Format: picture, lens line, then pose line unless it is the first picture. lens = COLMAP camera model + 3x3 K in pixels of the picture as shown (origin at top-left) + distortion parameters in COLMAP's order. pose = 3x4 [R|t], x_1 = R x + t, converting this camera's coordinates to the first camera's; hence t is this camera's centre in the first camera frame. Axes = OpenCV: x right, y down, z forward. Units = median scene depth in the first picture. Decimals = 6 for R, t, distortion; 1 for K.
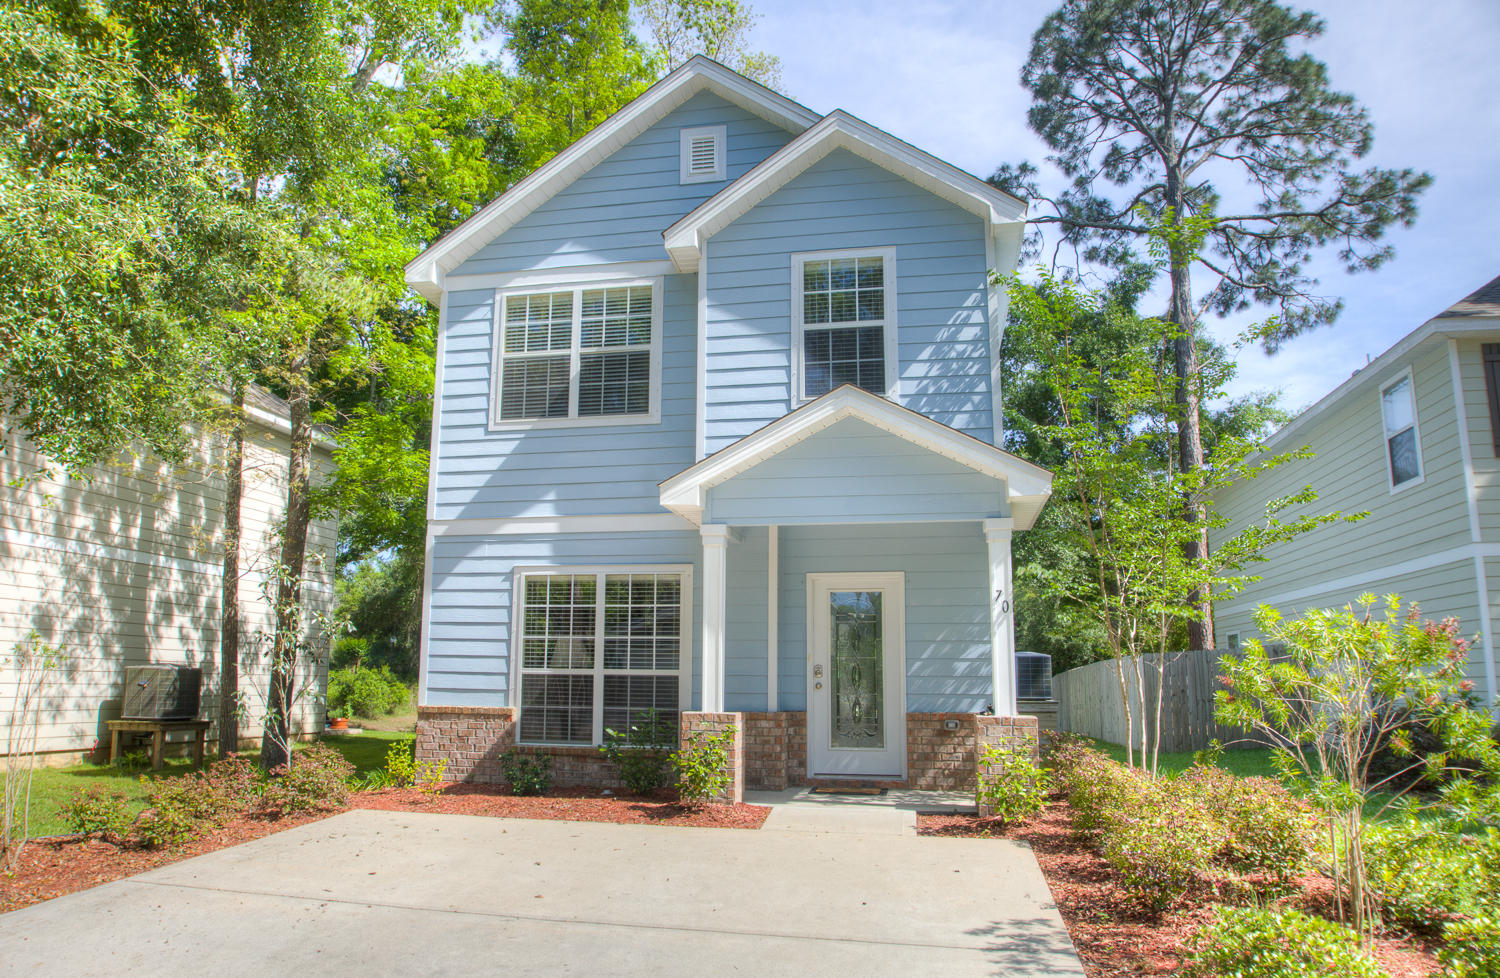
lens RADIAL K [[1000.4, 0, 721.9], [0, 1000.4, 517.0], [0, 0, 1]] dist [-0.066541, 0.013876]
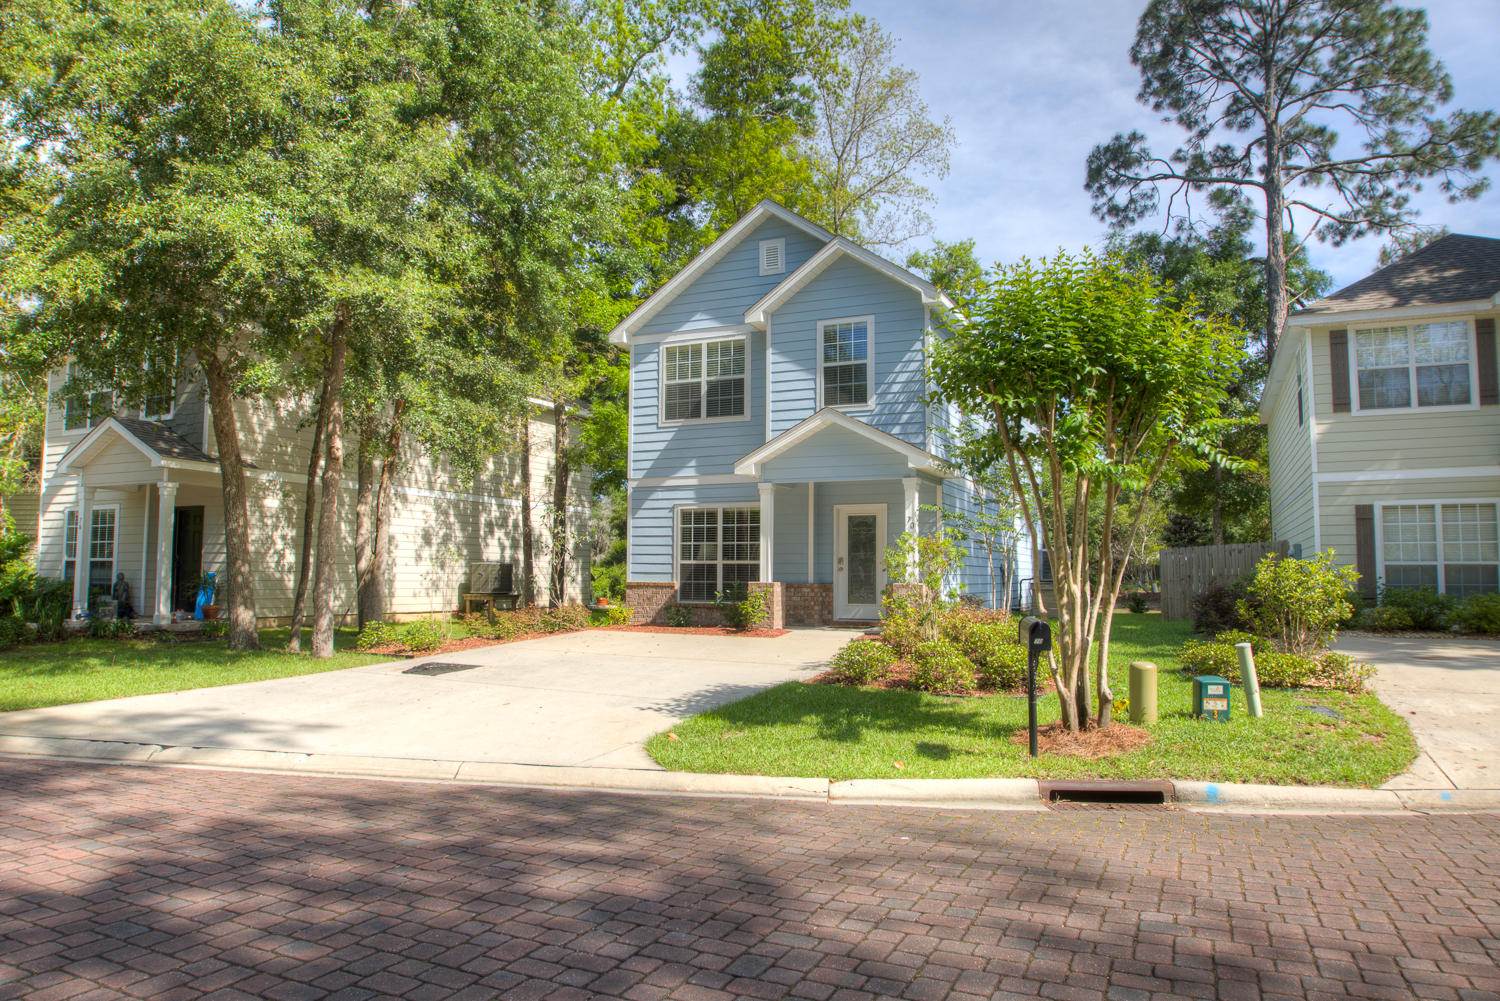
lens RADIAL K [[971.4, 0, 757.3], [0, 971.4, 505.2], [0, 0, 1]] dist [-0.061020, 0.001872]
pose [[0.973880, -0.018428, -0.226313, 0.313960], [0.038808, 0.995545, 0.085935, -0.087353], [0.223721, -0.092473, 0.970257, -0.622272]]
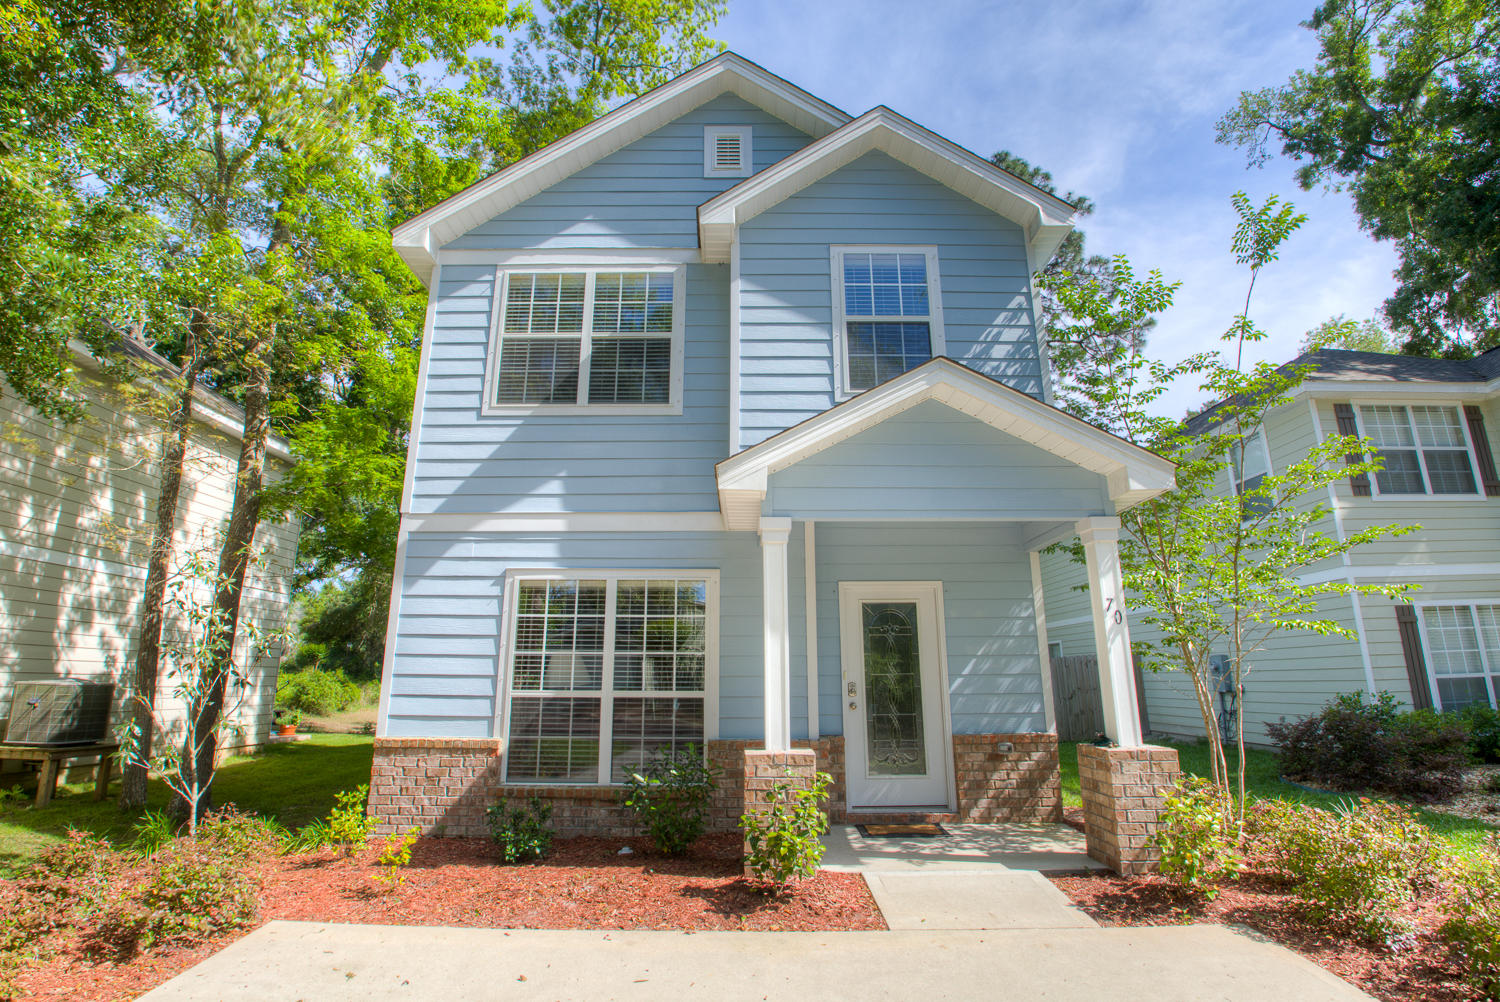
lens RADIAL K [[688.5, 0, 744.2], [0, 688.5, 498.6], [0, 0, 1]] dist [-0.040275, -0.003503]
pose [[0.979963, 0.040246, 0.195072, -0.119137], [-0.023164, 0.995756, -0.089070, 0.035496], [-0.197828, 0.082767, 0.976736, 0.361057]]
